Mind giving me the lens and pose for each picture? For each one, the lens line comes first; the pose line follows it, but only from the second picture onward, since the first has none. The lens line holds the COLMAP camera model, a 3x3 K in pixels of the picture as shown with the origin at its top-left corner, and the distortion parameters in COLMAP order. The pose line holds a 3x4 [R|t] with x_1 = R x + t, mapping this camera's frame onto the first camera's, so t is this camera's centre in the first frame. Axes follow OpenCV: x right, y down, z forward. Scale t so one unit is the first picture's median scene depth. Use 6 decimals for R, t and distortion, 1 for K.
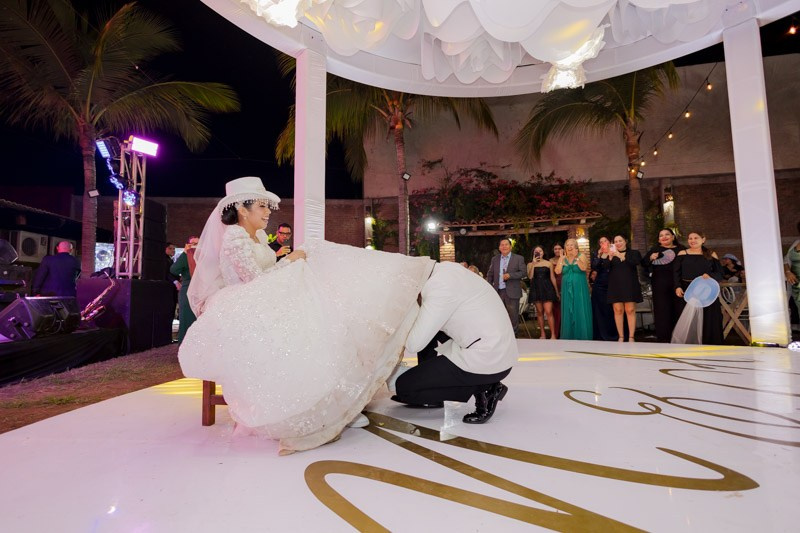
lens RADIAL K [[392.1, 0, 385.7], [0, 392.1, 267.2], [0, 0, 1]] dist [0.012345, -0.000788]
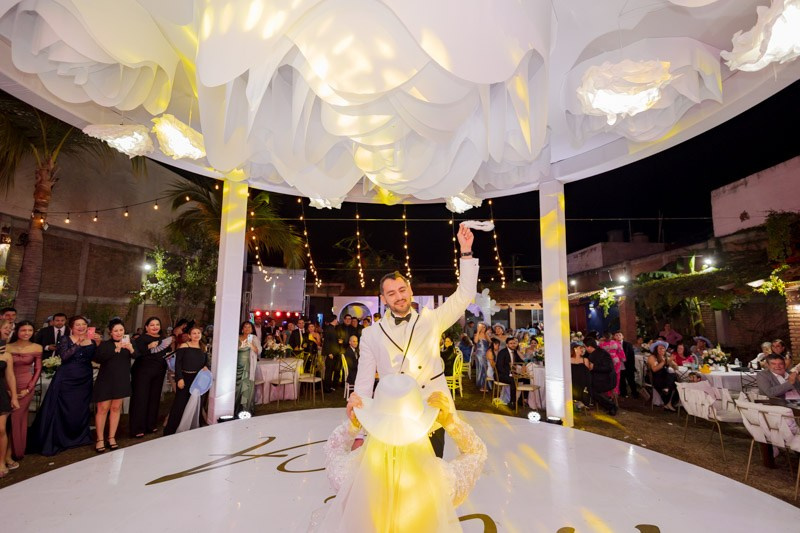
lens RADIAL K [[382.6, 0, 401.7], [0, 382.6, 265.7], [0, 0, 1]] dist [0.017600, -0.001234]
pose [[-0.069608, 0.155206, 0.985427, -0.210019], [-0.083021, 0.983495, -0.160766, -0.069716], [-0.994114, -0.093002, -0.055574, 0.234815]]
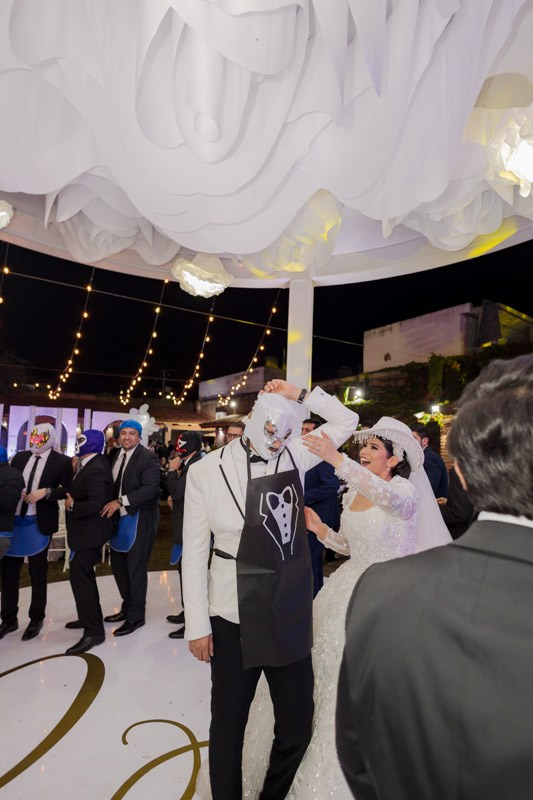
lens RADIAL K [[402.4, 0, 265.5], [0, 402.4, 401.9], [0, 0, 1]] dist [0.016265, -0.000345]
pose [[-0.601019, 0.081909, 0.795026, -0.011453], [-0.078173, 0.983940, -0.160469, -0.072318], [-0.795402, -0.158595, -0.584964, 0.307678]]
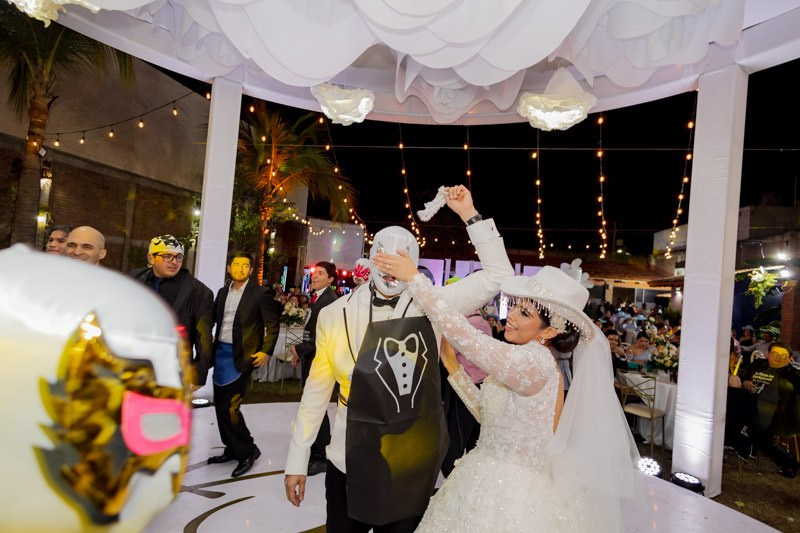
lens RADIAL K [[400.0, 0, 399.3], [0, 400.0, 264.0], [0, 0, 1]] dist [0.017269, -0.002213]
pose [[0.121459, 0.068652, 0.990219, -0.015185], [-0.160075, 0.985902, -0.048718, -0.085073], [-0.979604, -0.152593, 0.130737, 0.184738]]
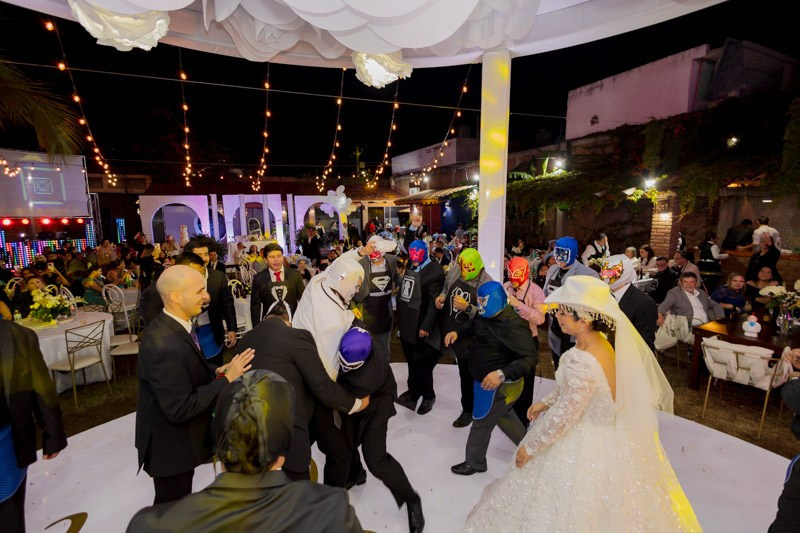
lens RADIAL K [[384.6, 0, 399.4], [0, 384.6, 265.6], [0, 0, 1]] dist [0.022143, -0.008173]
pose [[-0.470584, -0.102283, 0.876407, 0.016229], [-0.042758, 0.994735, 0.093134, -0.119570], [-0.881319, 0.006354, -0.472480, 0.286990]]
